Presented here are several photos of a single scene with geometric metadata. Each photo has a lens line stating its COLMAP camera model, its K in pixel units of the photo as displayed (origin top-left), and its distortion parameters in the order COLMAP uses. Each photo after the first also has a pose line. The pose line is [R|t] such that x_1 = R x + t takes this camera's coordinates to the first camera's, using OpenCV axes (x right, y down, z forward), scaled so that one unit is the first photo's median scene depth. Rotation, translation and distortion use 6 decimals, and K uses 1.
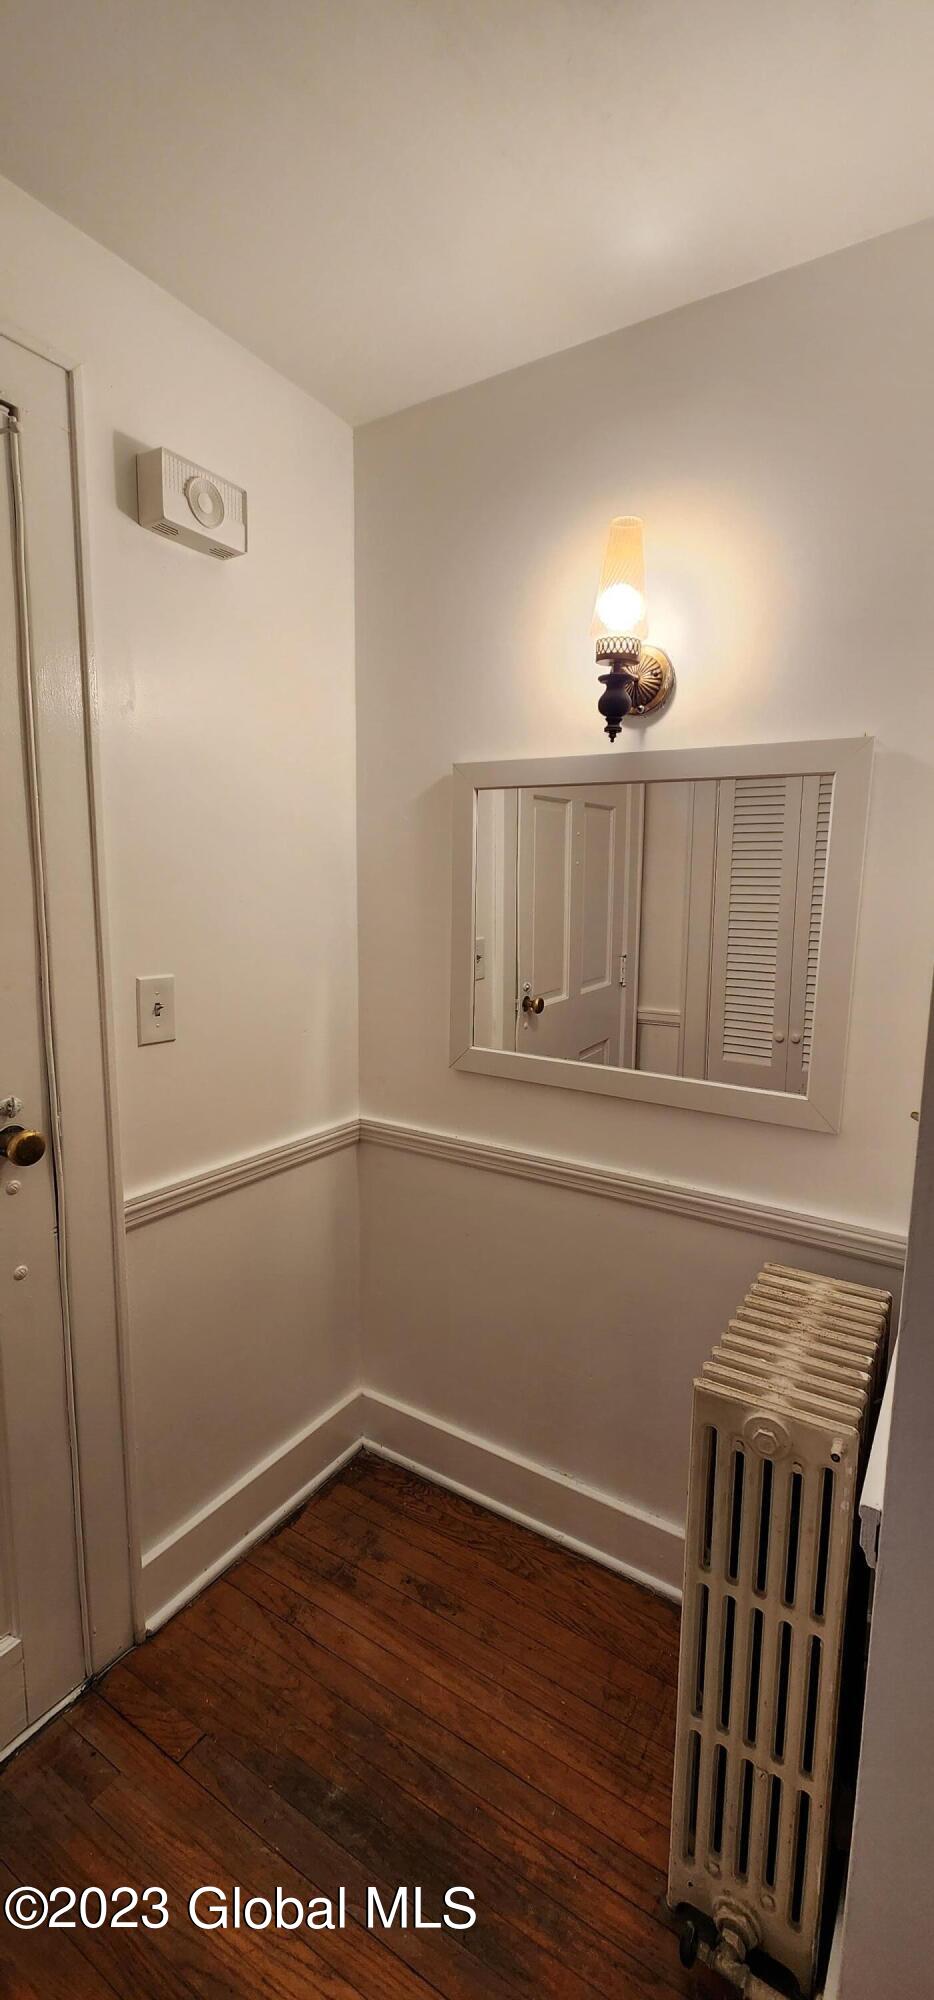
lens RADIAL K [[812.7, 0, 469.2], [0, 812.7, 996.0], [0, 0, 1]] dist [-0.000859, -0.000779]
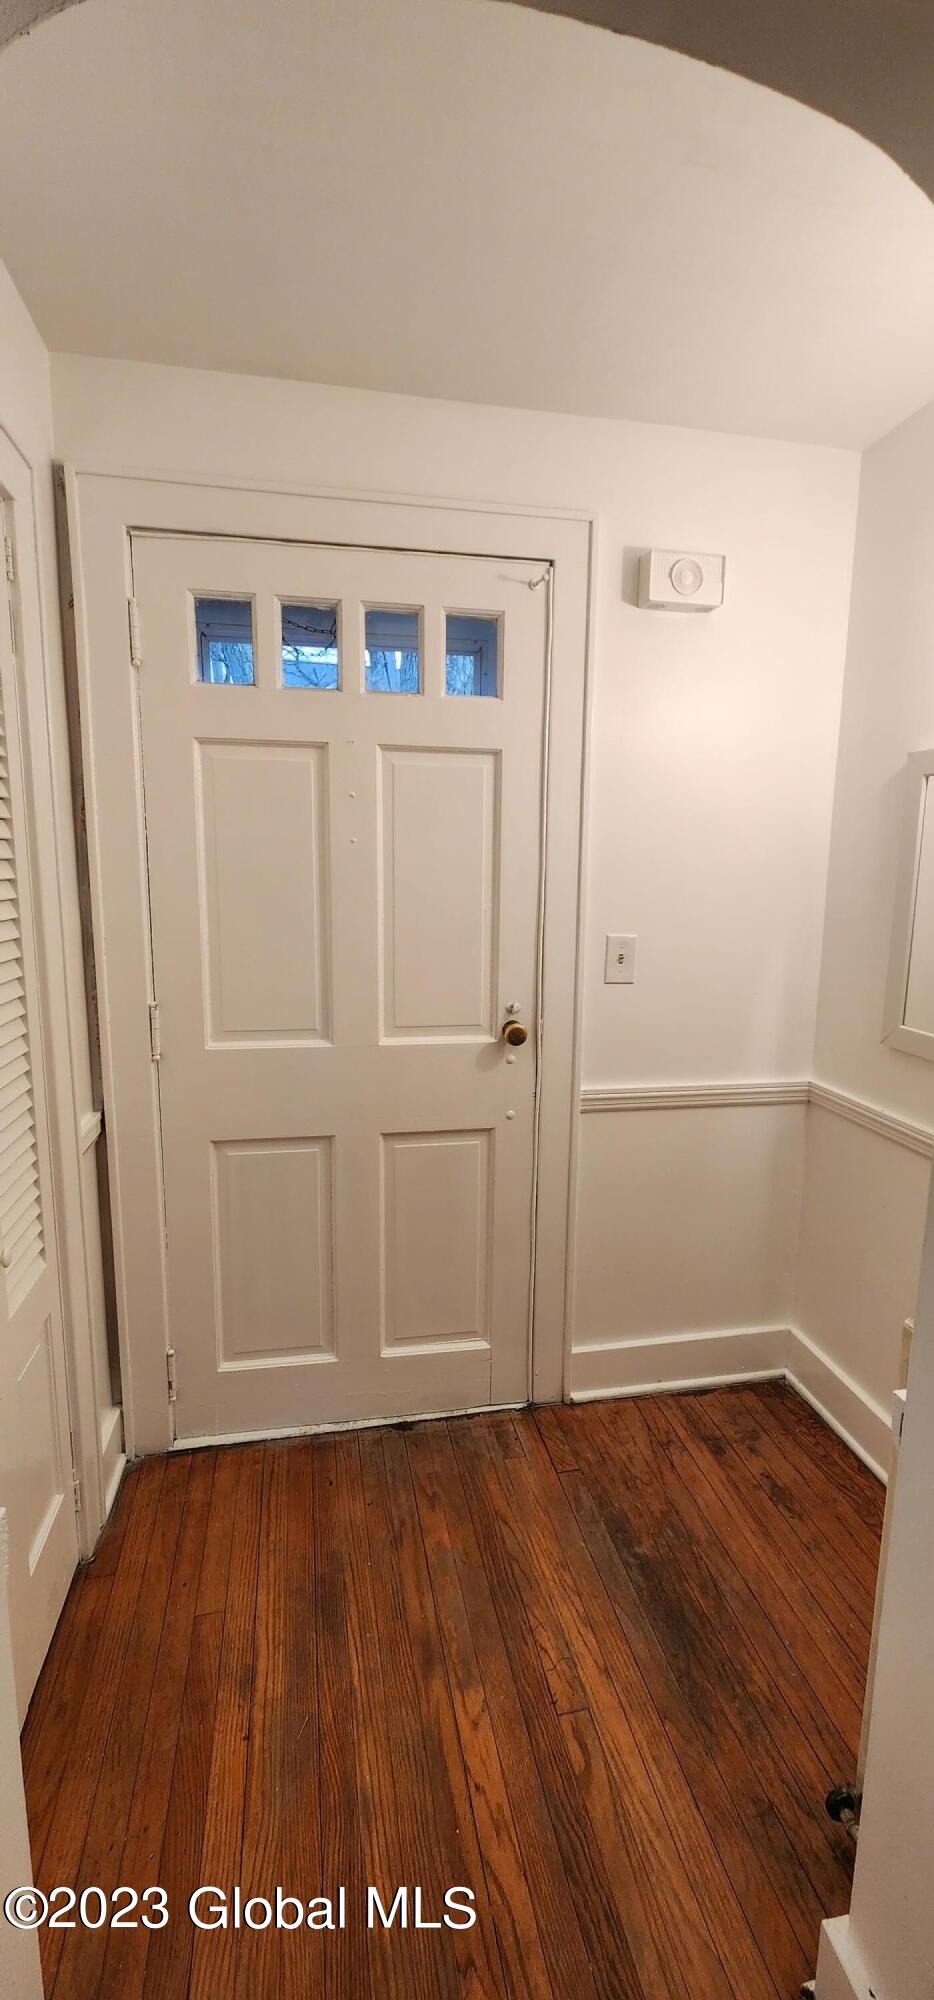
lens RADIAL K [[819.9, 0, 471.1], [0, 819.9, 998.2], [0, 0, 1]] dist [0.001756, -0.002379]
pose [[0.690876, 0.113004, -0.714087, 0.445077], [-0.102883, 0.993024, 0.057607, 0.028905], [0.715615, 0.033669, 0.697683, -0.150711]]
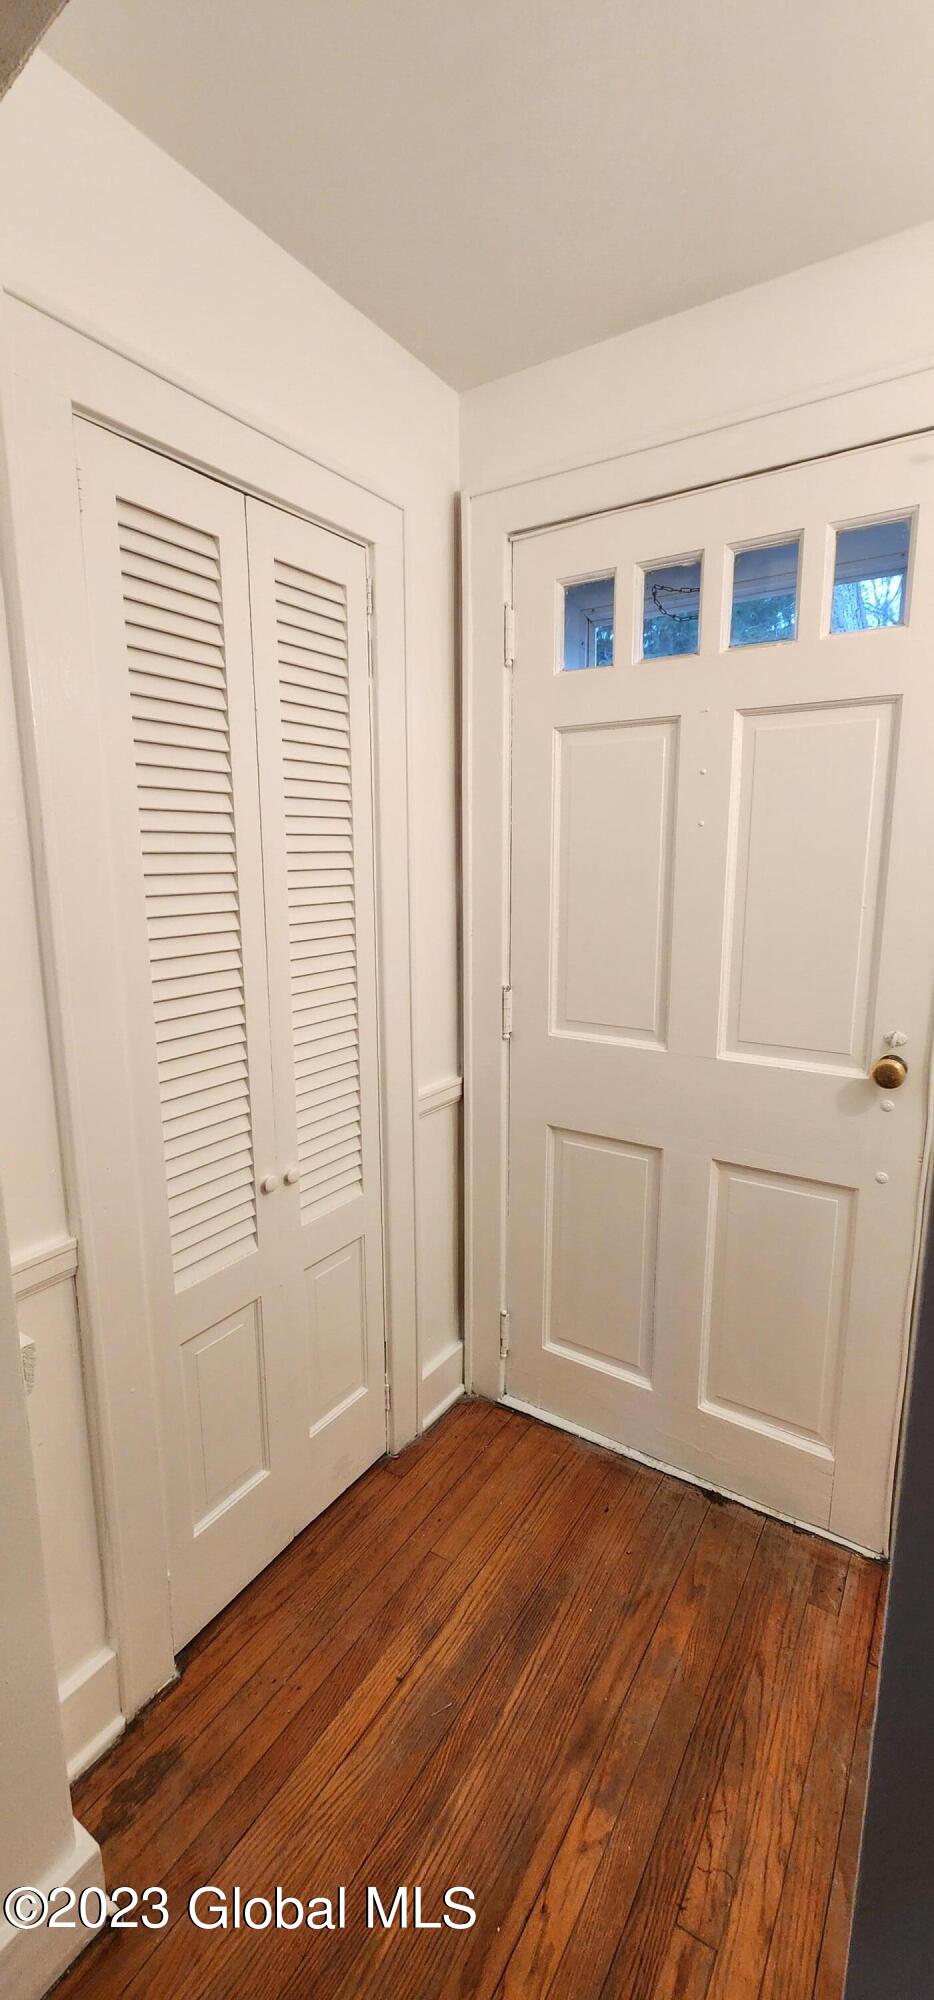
lens RADIAL K [[819.9, 0, 471.1], [0, 819.9, 998.2], [0, 0, 1]] dist [0.001756, -0.002379]
pose [[-0.014299, 0.166623, -0.985917, 0.533699], [-0.133195, 0.976913, 0.167033, -0.034812], [0.990987, 0.133708, 0.008224, 0.312763]]
